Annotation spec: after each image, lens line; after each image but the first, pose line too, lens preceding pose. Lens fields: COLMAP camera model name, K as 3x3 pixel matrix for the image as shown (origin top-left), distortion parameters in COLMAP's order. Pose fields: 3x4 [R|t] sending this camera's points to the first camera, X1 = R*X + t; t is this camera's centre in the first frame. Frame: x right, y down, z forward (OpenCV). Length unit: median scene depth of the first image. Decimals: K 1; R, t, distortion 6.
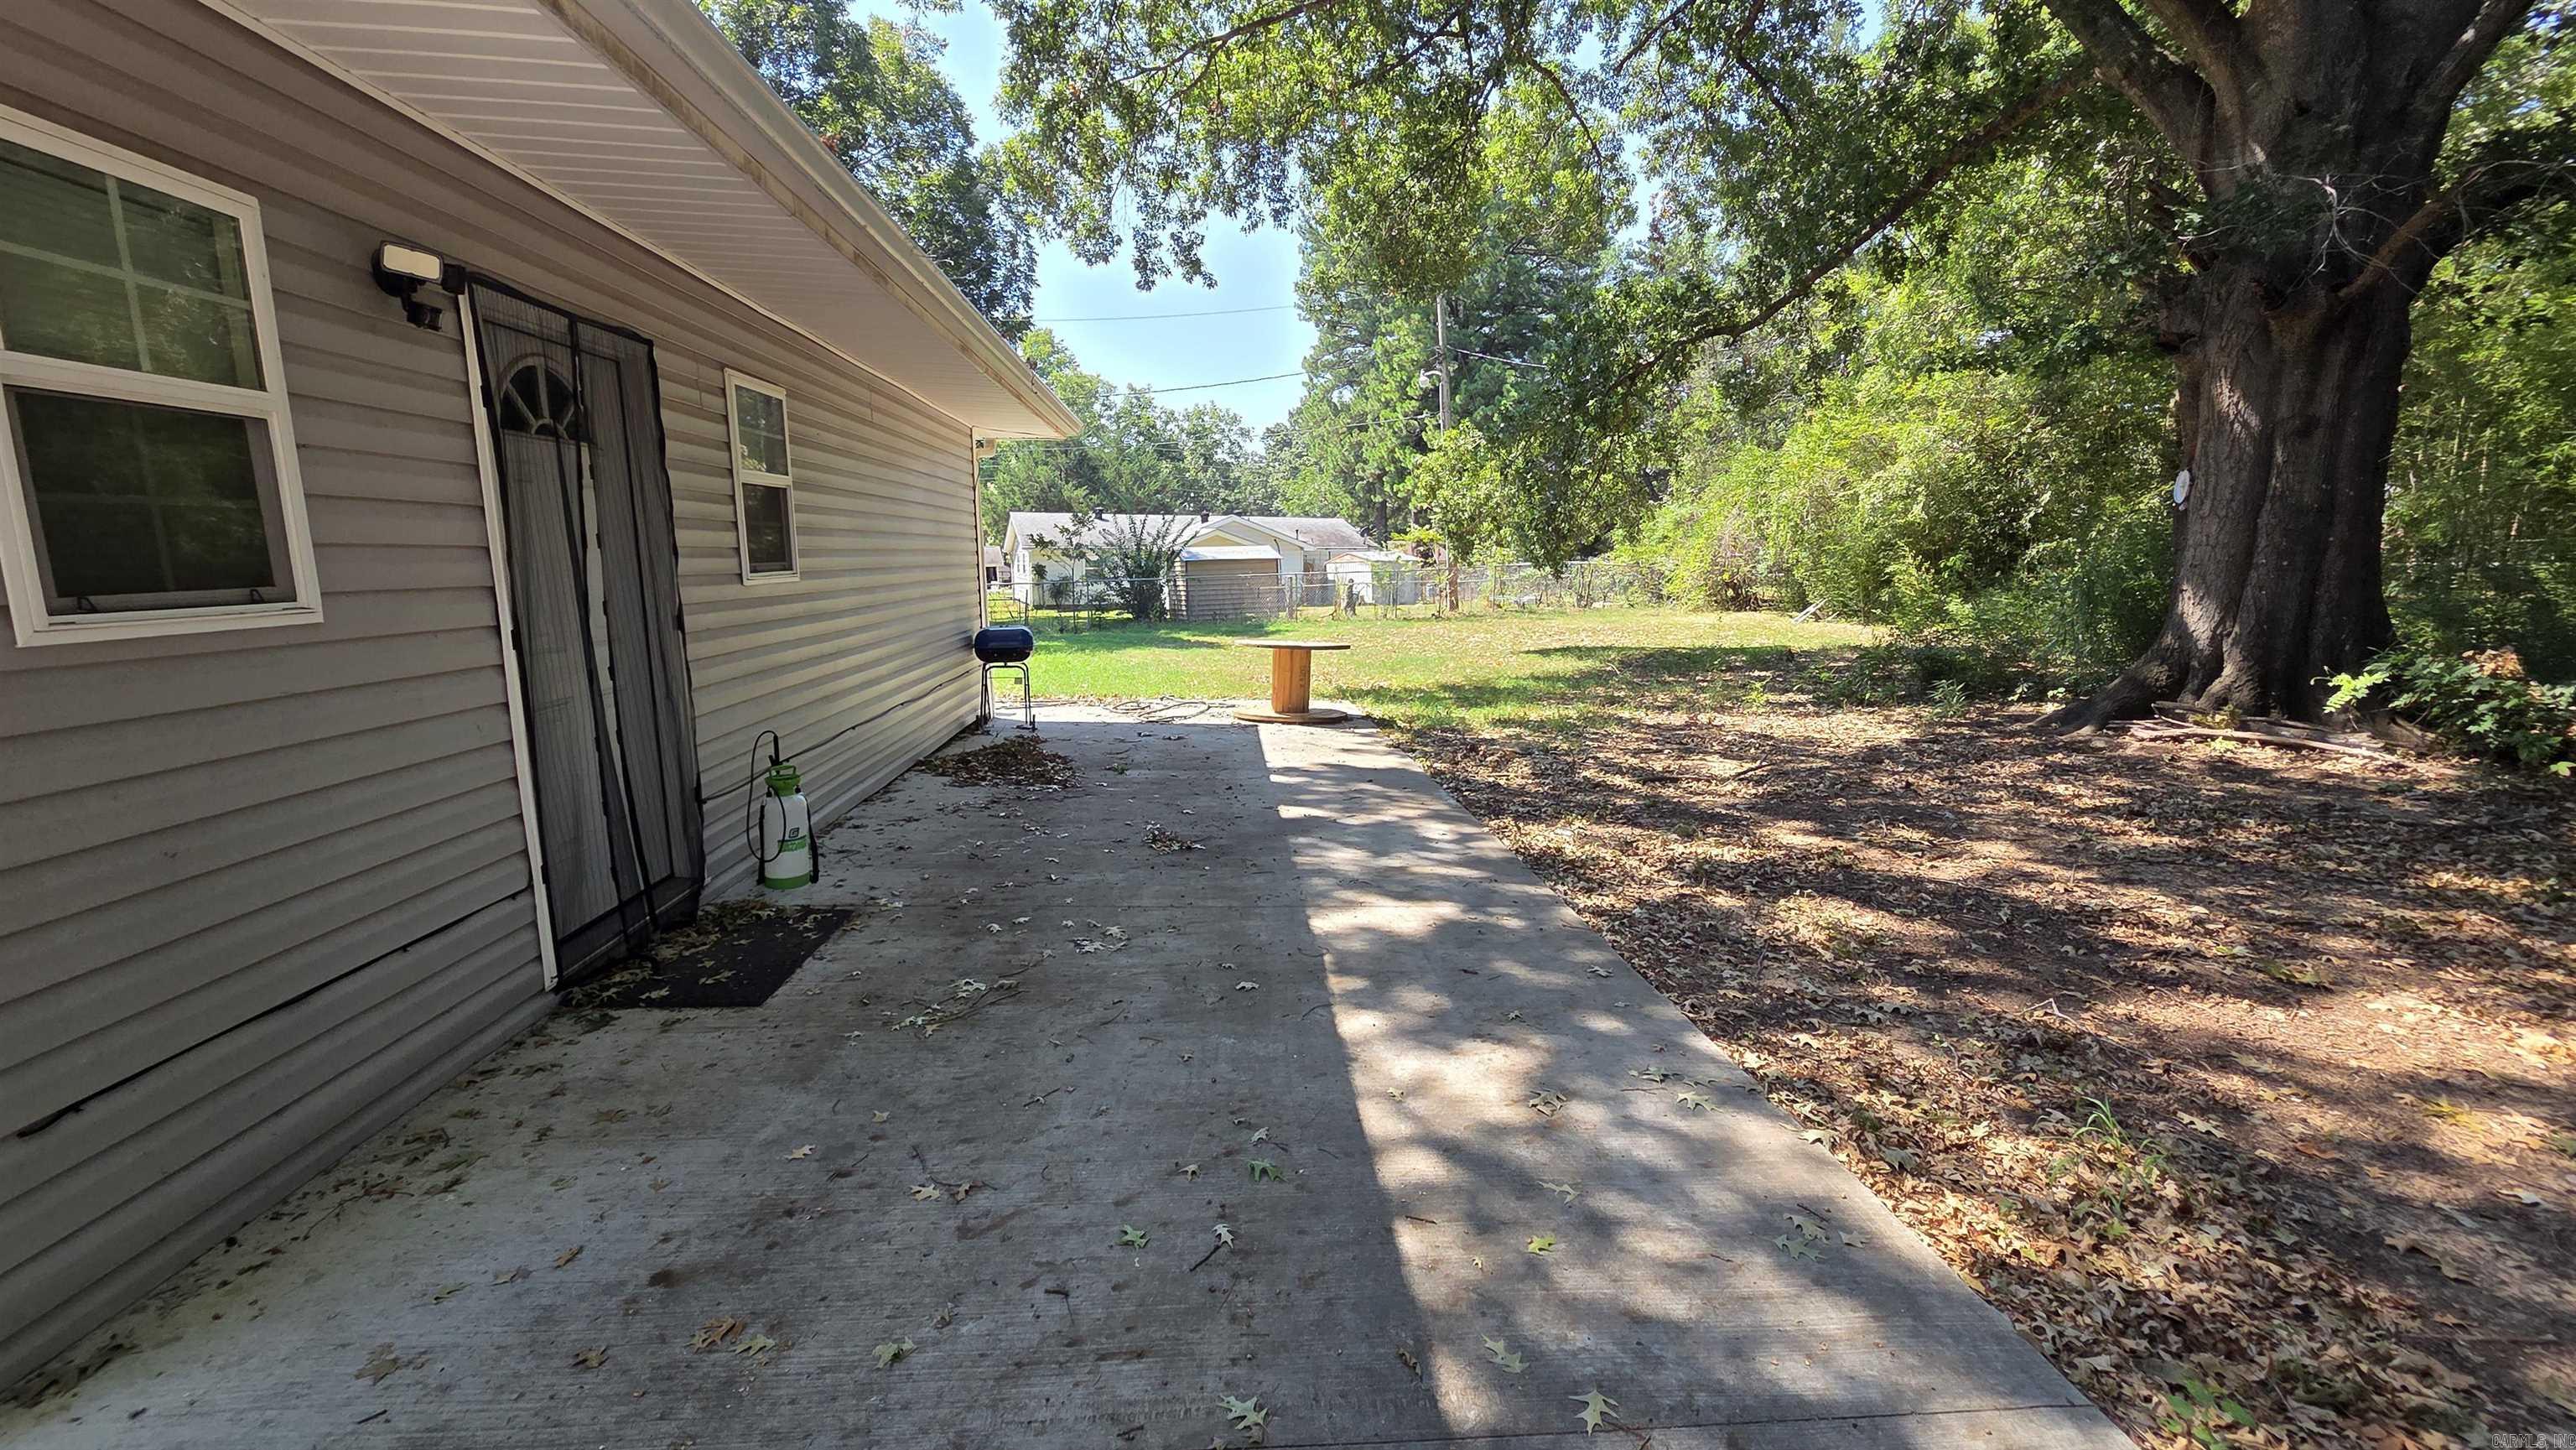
lens RADIAL K [[1051.2, 0, 1291.7], [0, 1051.2, 732.0], [0, 0, 1]] dist [0.000517, -0.000834]
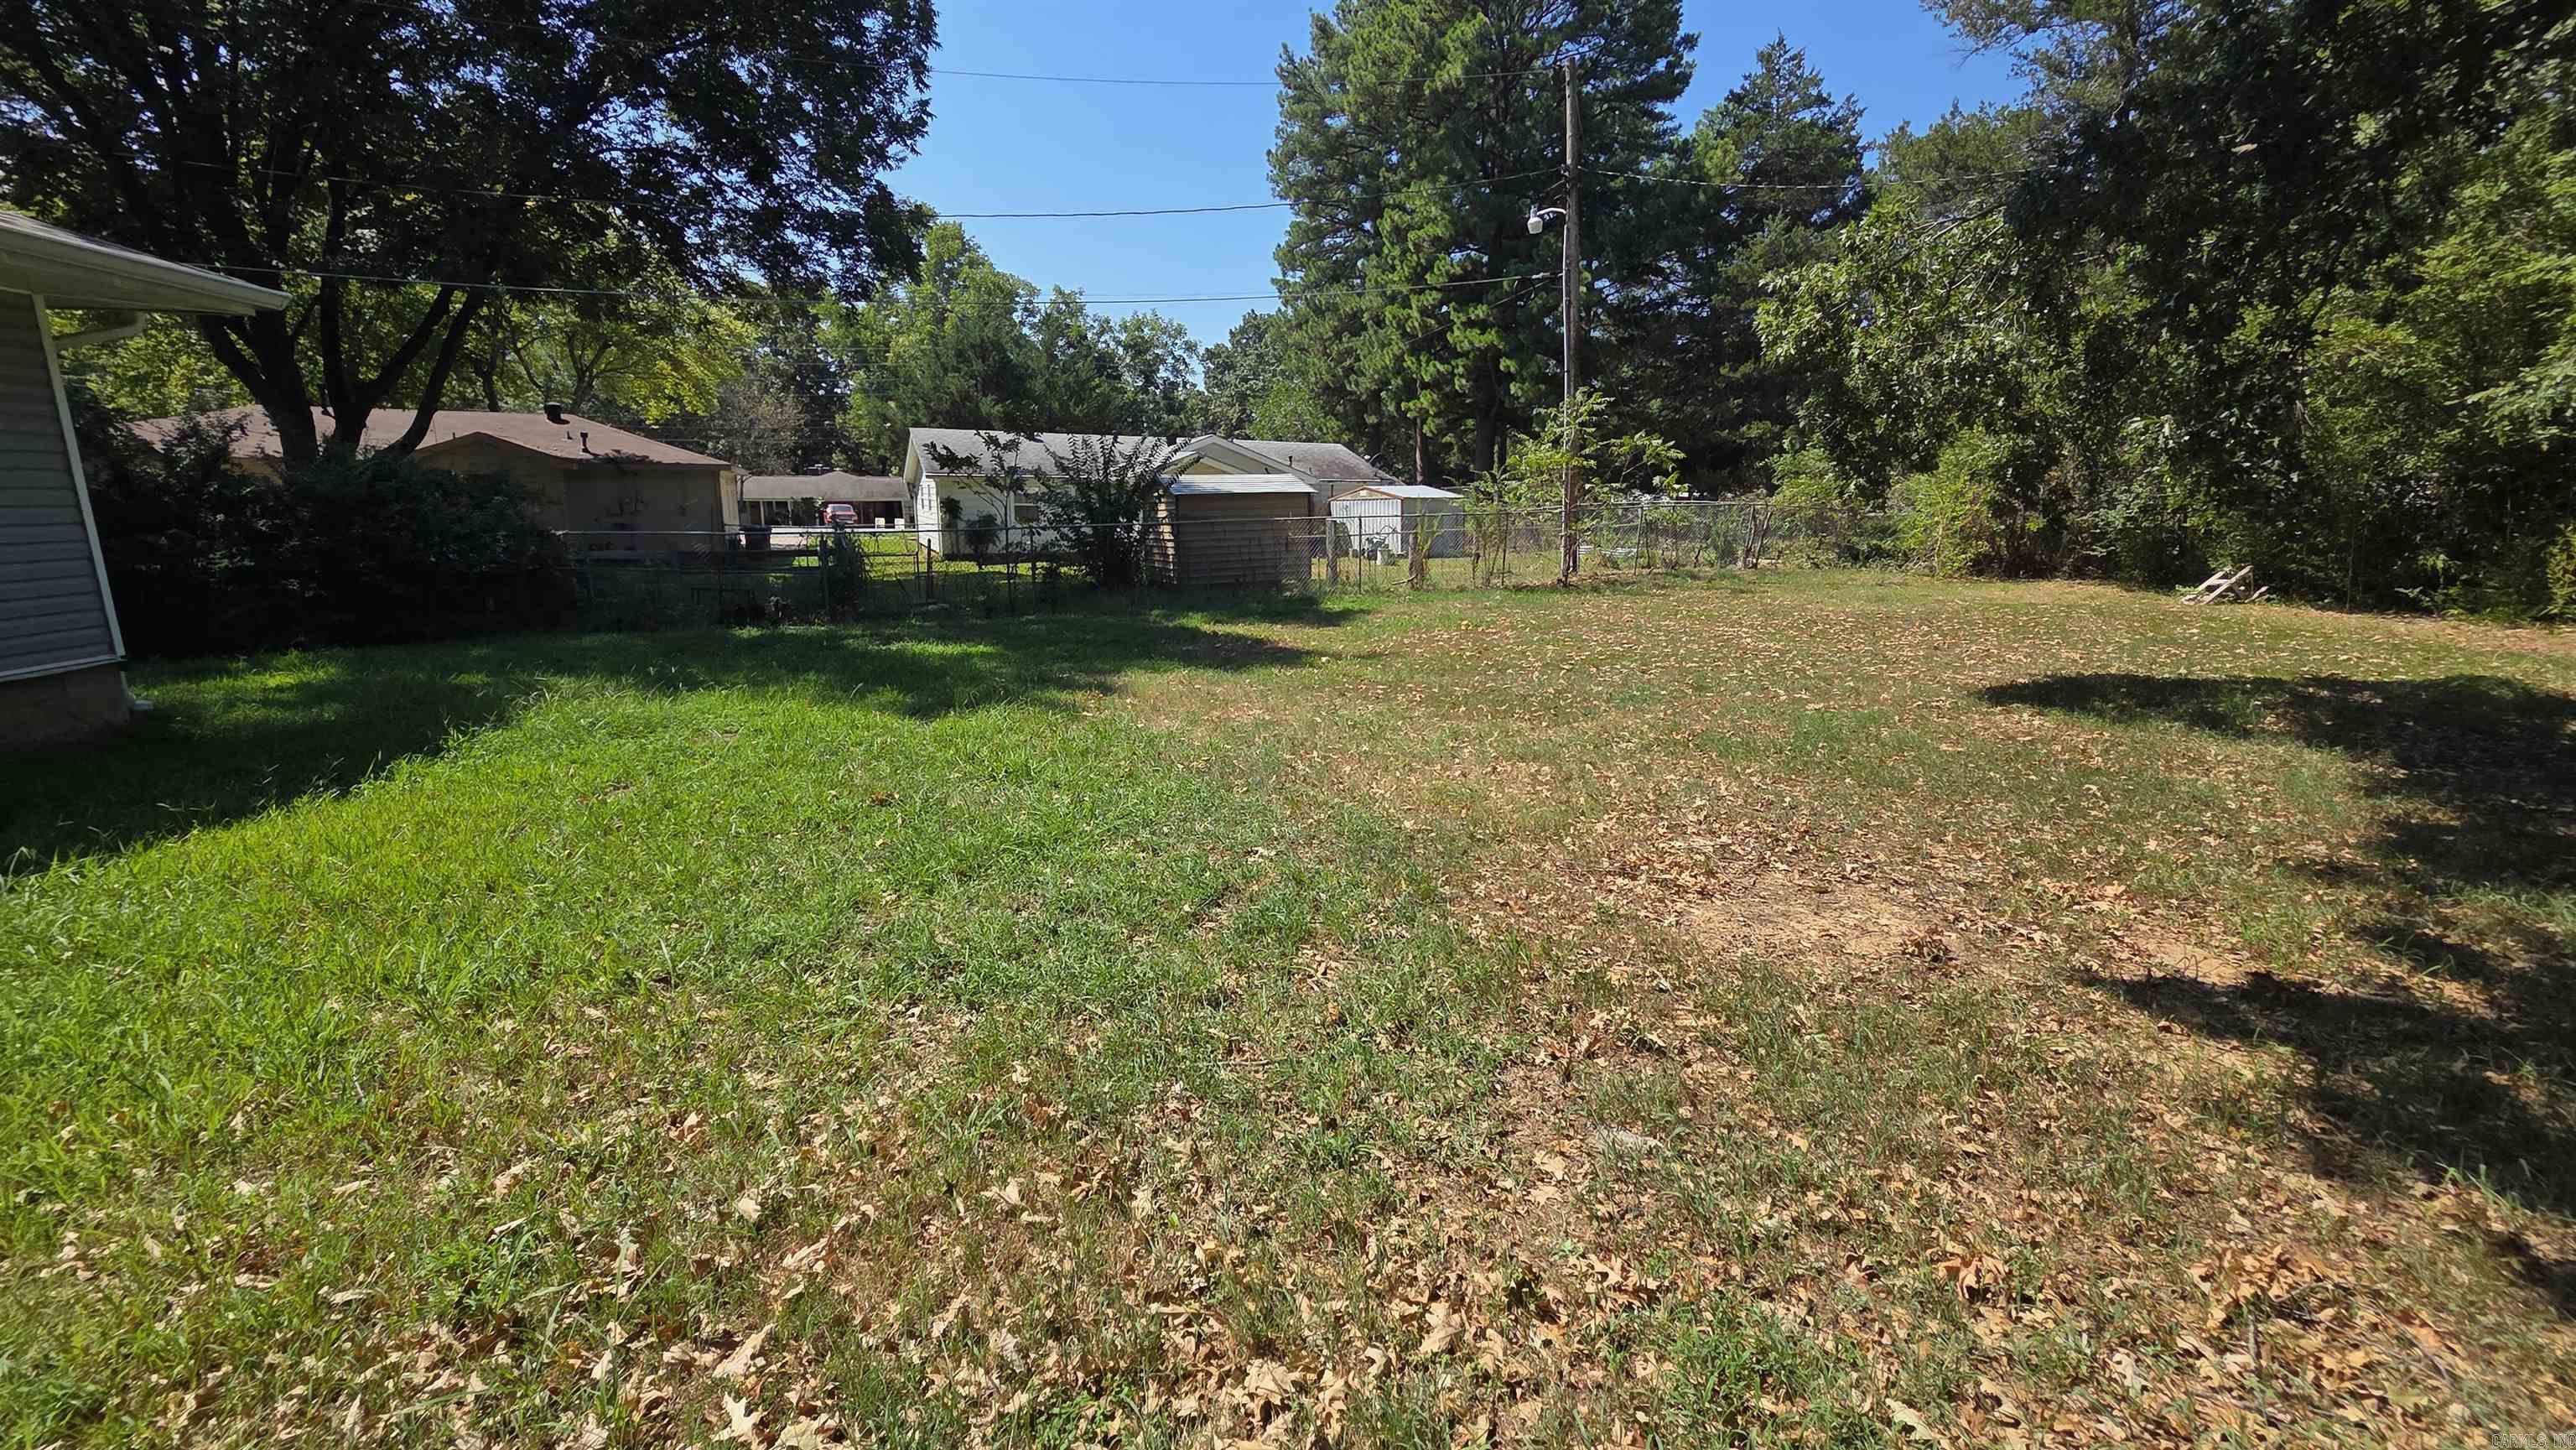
lens RADIAL K [[1051.2, 0, 1291.6], [0, 1051.2, 727.2], [0, 0, 1]] dist [0.000517, -0.000834]
pose [[0.997380, -0.008082, 0.071888, -0.046162], [0.004229, 0.998554, 0.053597, -0.031528], [-0.072217, -0.053153, 0.995972, 0.197471]]
